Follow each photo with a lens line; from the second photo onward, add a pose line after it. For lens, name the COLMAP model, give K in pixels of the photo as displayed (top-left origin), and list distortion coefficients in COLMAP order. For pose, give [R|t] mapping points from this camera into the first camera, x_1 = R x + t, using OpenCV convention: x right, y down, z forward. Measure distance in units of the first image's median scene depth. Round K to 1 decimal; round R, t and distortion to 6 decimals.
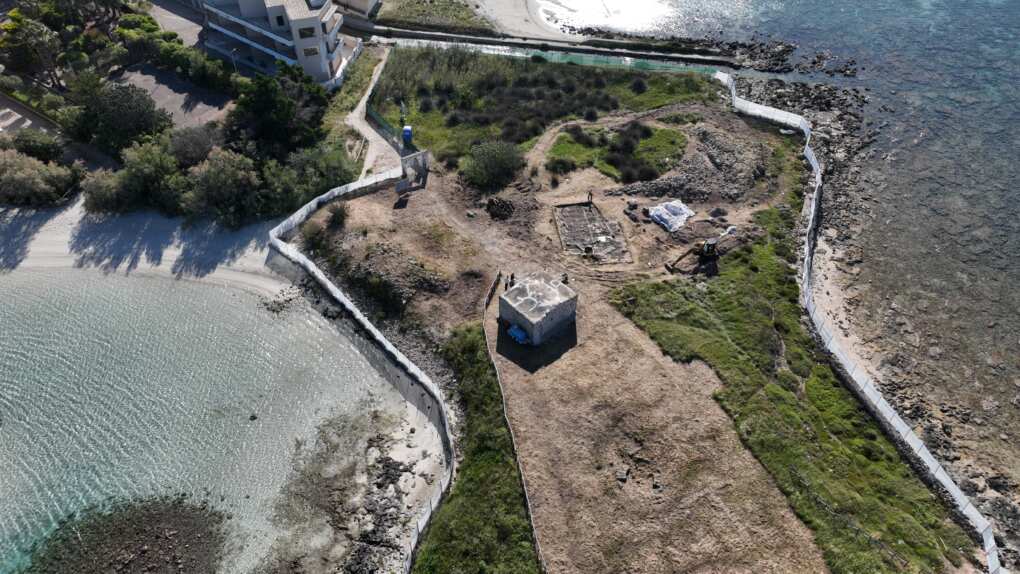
lens RADIAL K [[724.4, 0, 510.0], [0, 724.4, 287.0], [0, 0, 1]] dist [0.000066, 0.002784]
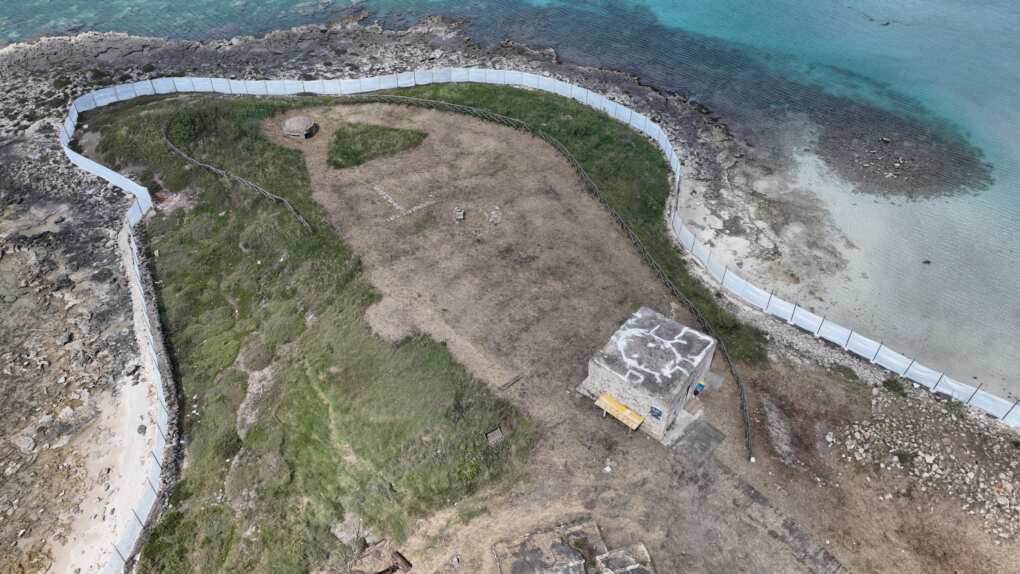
lens RADIAL K [[724.4, 0, 510.0], [0, 724.4, 287.0], [0, 0, 1]] dist [0.000066, 0.002784]
pose [[-0.986222, 0.099615, -0.132074, 0.188454], [-0.123816, 0.084987, 0.988659, -0.464119], [0.109709, 0.991390, -0.071482, 0.808288]]
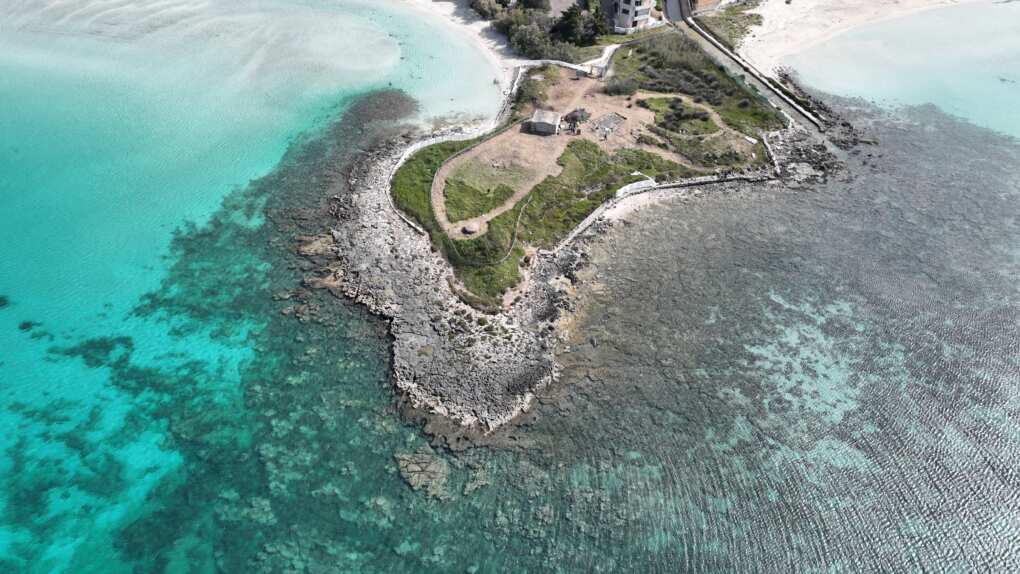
lens RADIAL K [[724.4, 0, 510.0], [0, 724.4, 287.0], [0, 0, 1]] dist [0.000066, 0.002784]
pose [[0.546122, 0.600944, -0.583624, 1.419800], [-0.584697, 0.772364, 0.248160, -0.065955], [0.599900, 0.205718, 0.773175, -0.675094]]
